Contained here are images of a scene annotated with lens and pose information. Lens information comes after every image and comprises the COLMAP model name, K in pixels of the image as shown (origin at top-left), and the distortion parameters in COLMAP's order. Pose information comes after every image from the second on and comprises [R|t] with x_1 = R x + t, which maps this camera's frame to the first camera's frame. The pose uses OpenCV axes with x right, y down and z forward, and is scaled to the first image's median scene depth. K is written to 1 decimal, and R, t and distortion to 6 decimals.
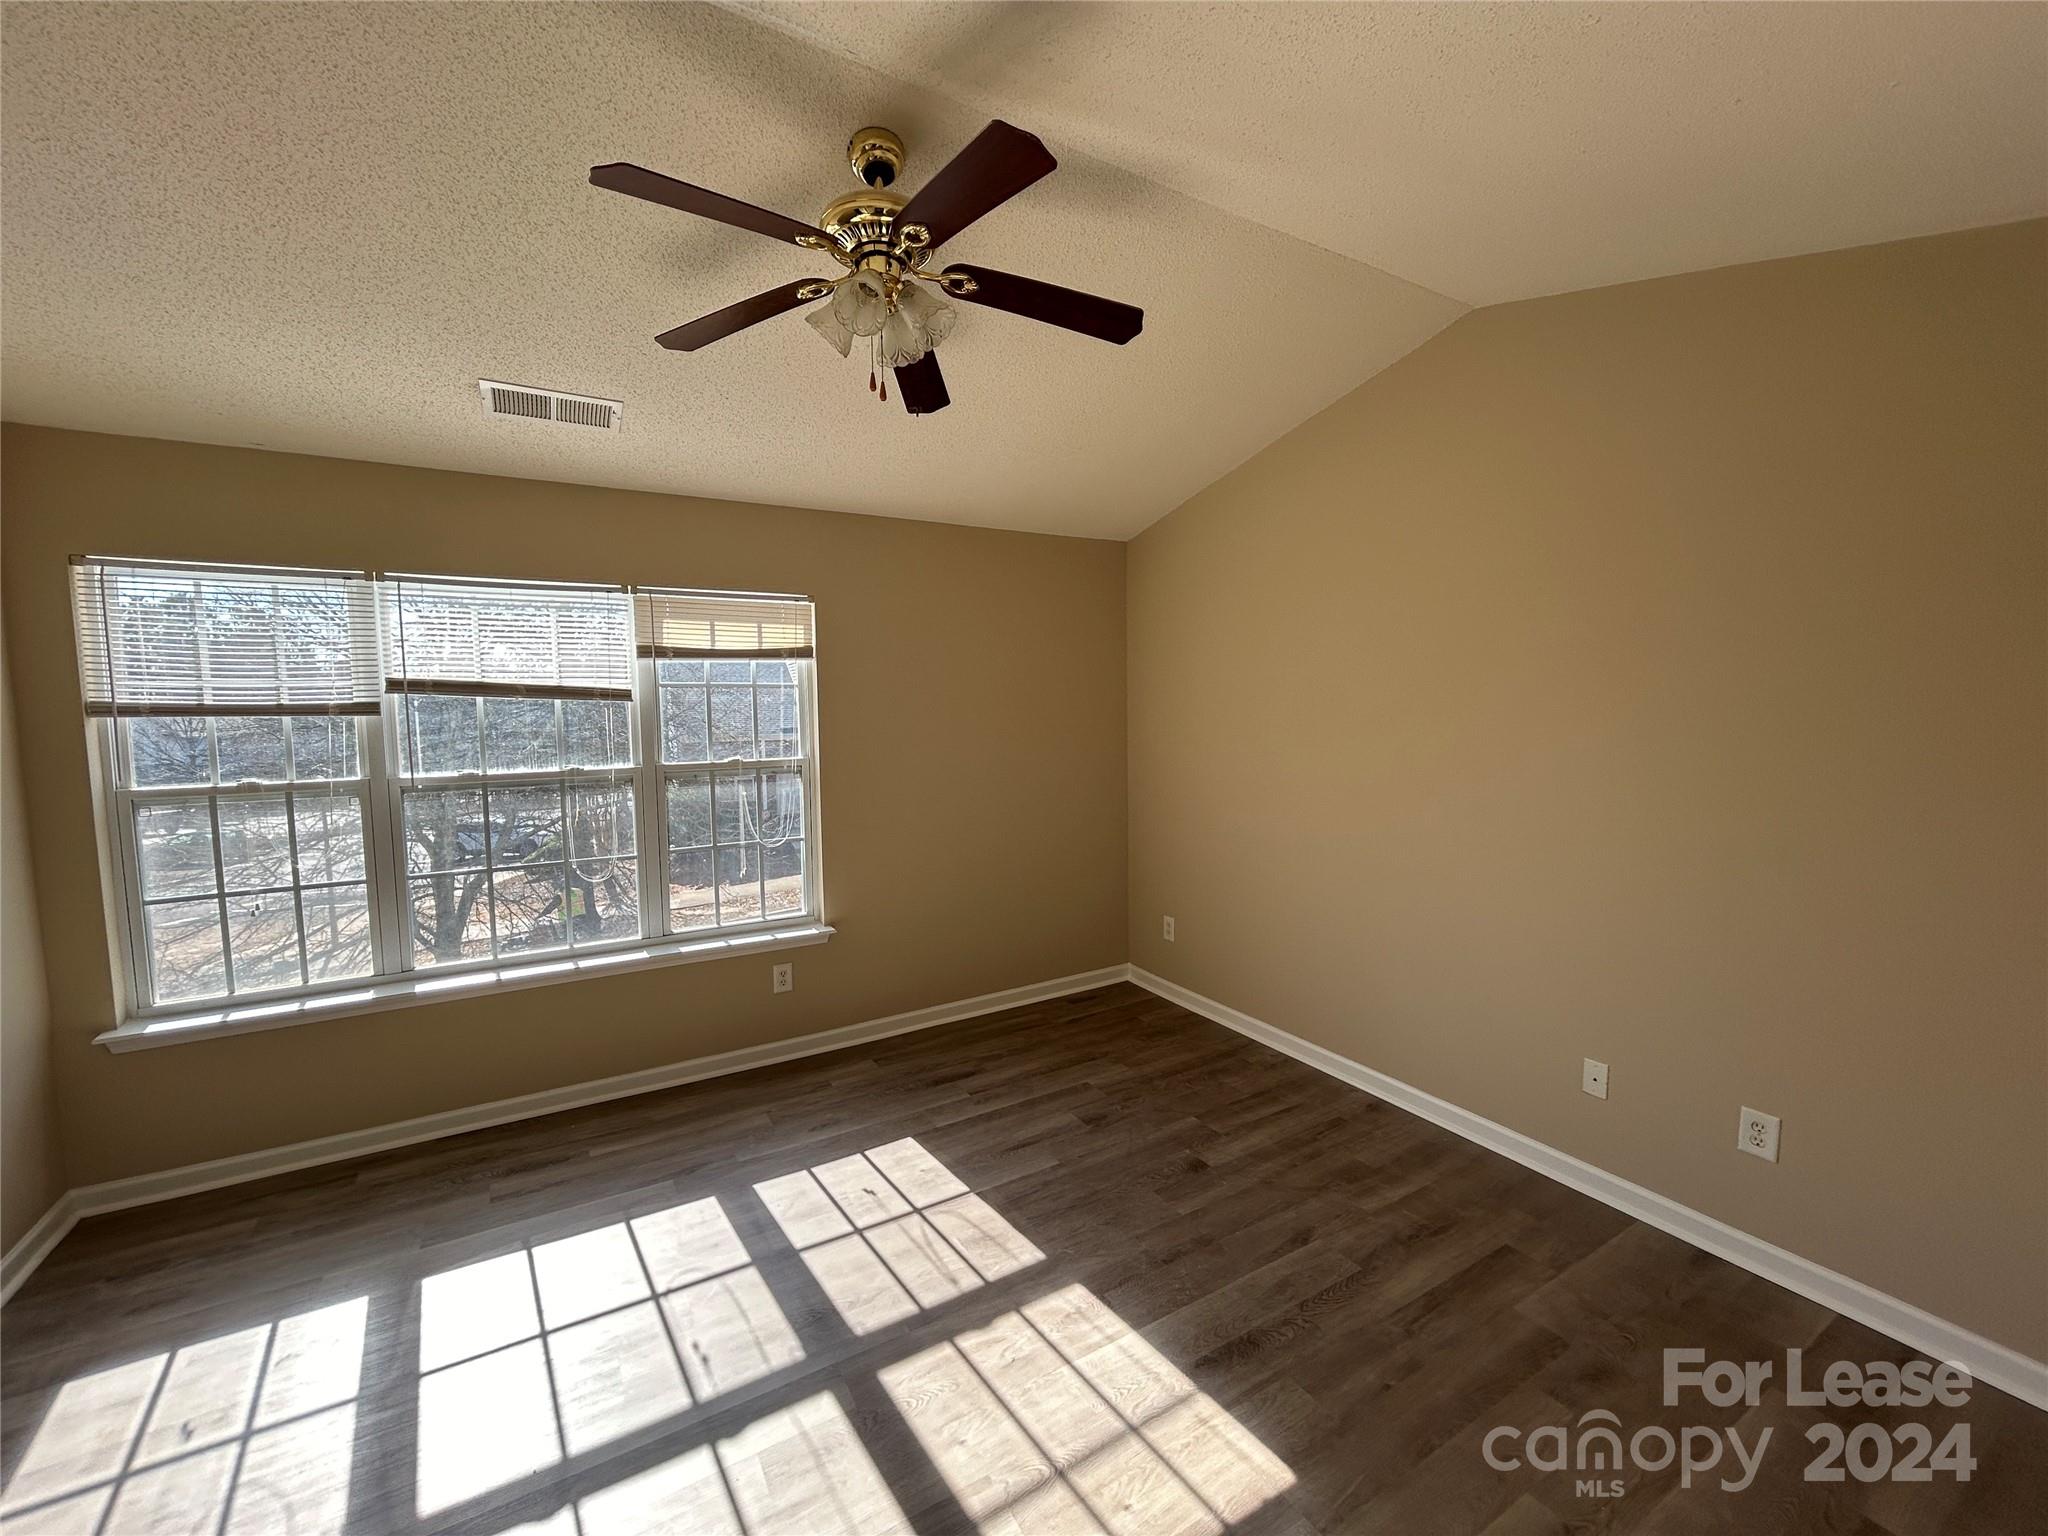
lens RADIAL K [[828.4, 0, 1018.3], [0, 828.4, 762.0], [0, 0, 1]] dist [-0.002952, 0.001254]
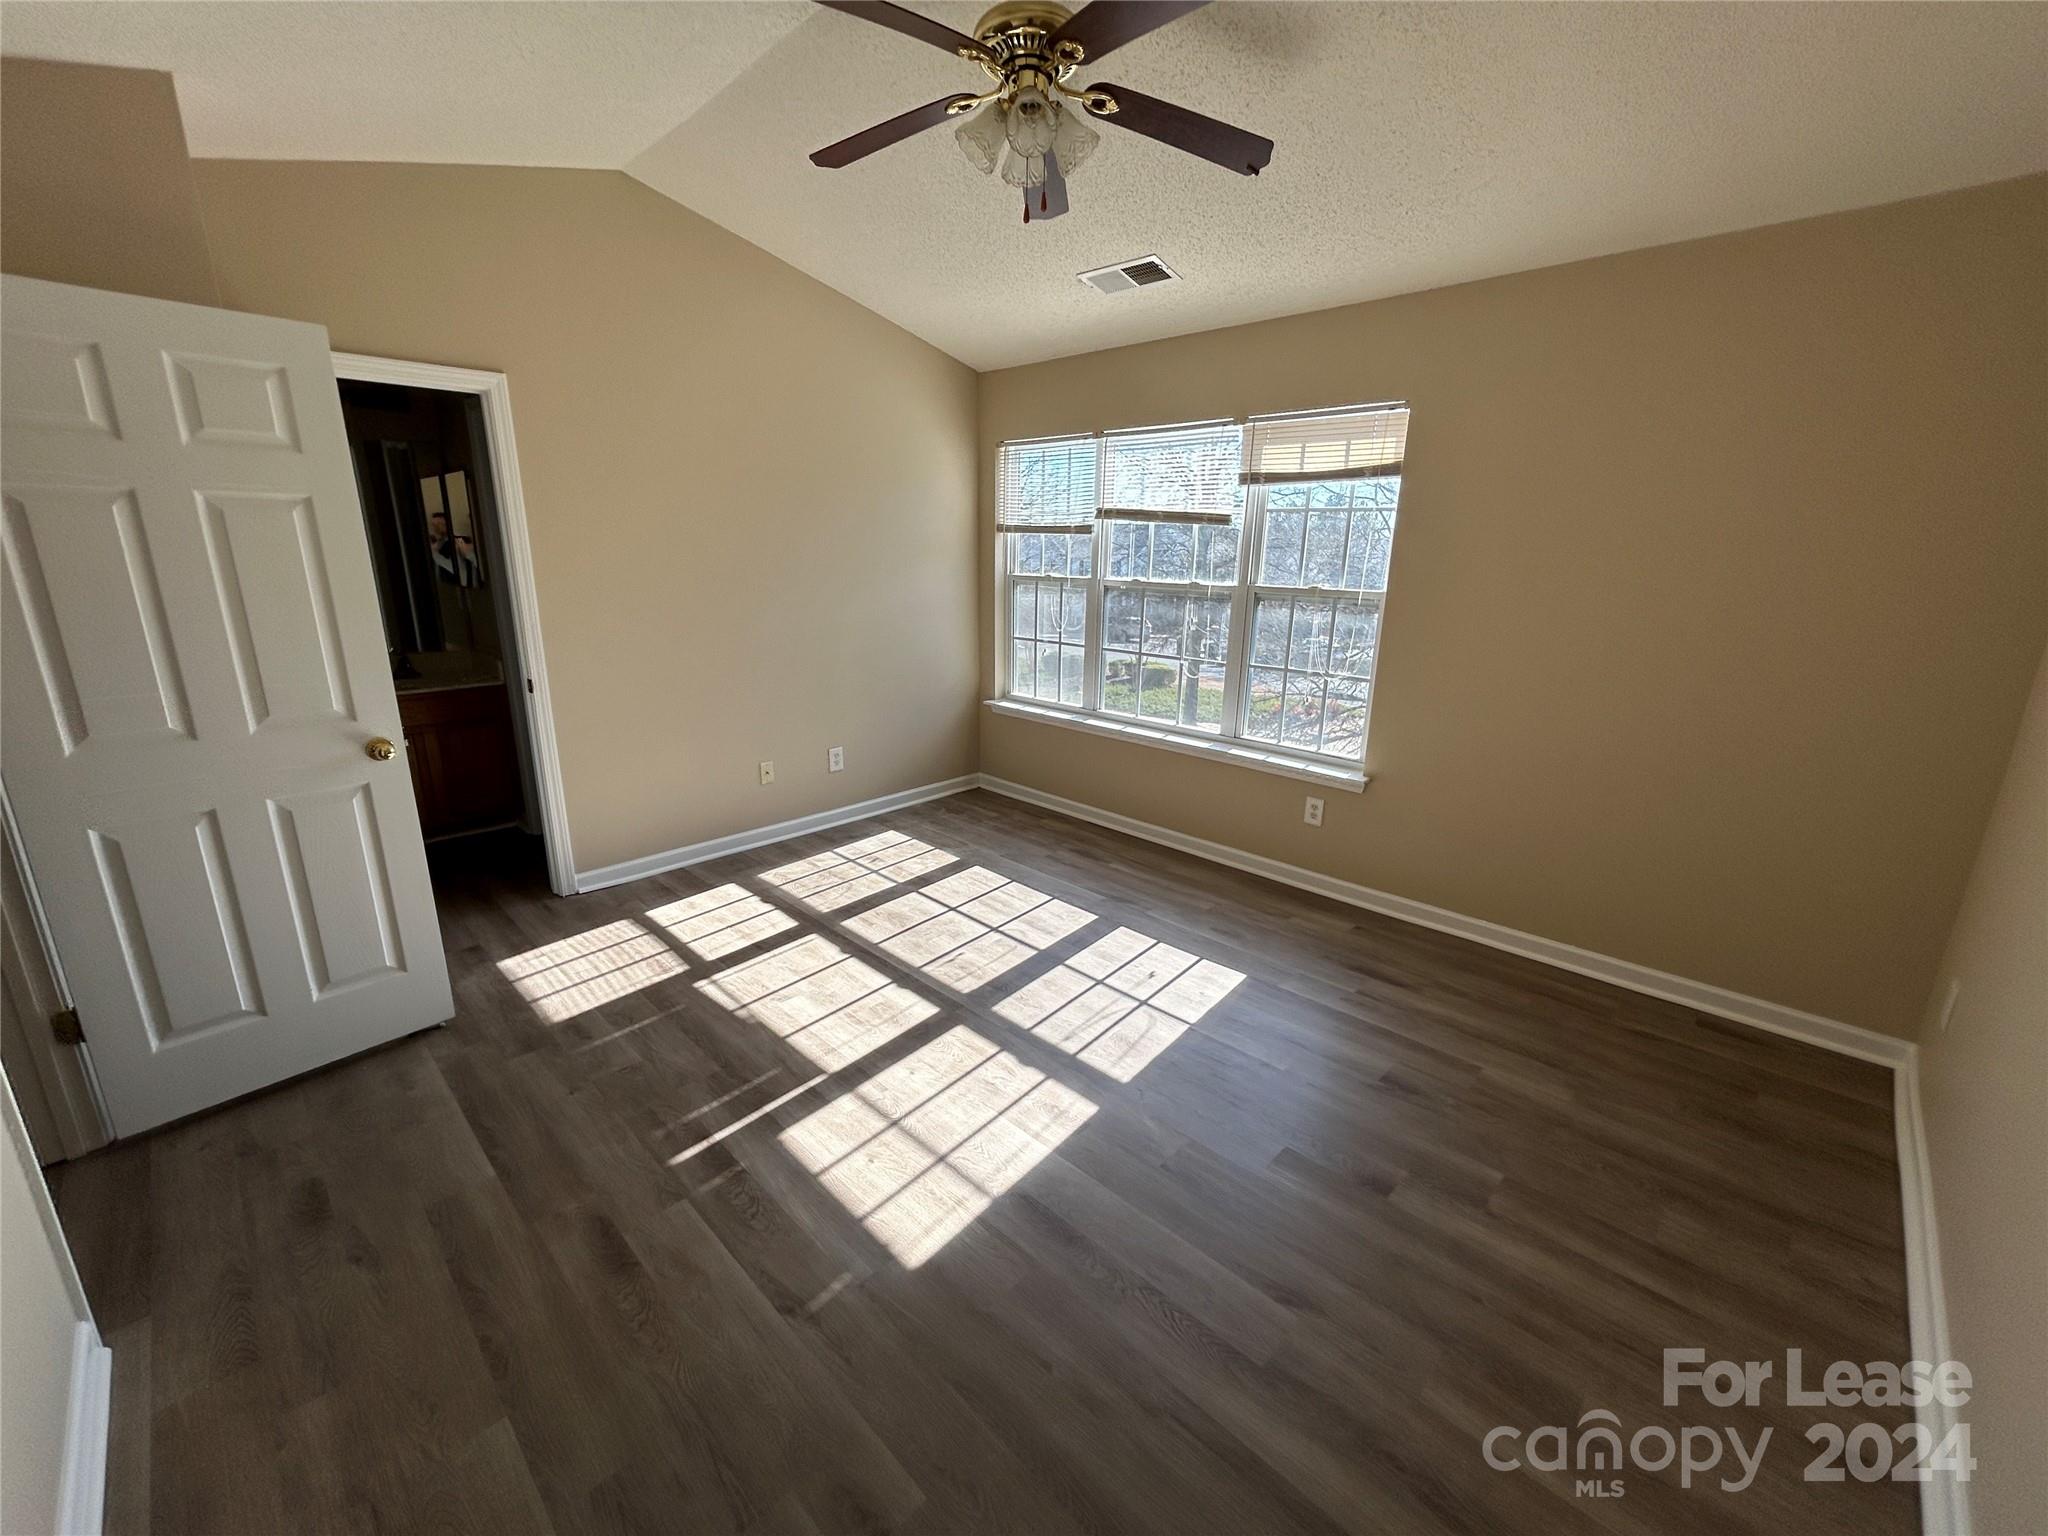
lens RADIAL K [[828.4, 0, 1028.2], [0, 828.4, 765.2], [0, 0, 1]] dist [-0.002952, 0.001254]
pose [[0.261565, 0.264680, -0.928186, 0.626734], [-0.087421, 0.964209, 0.250316, -0.017132], [0.961219, 0.015669, 0.275342, 0.445495]]
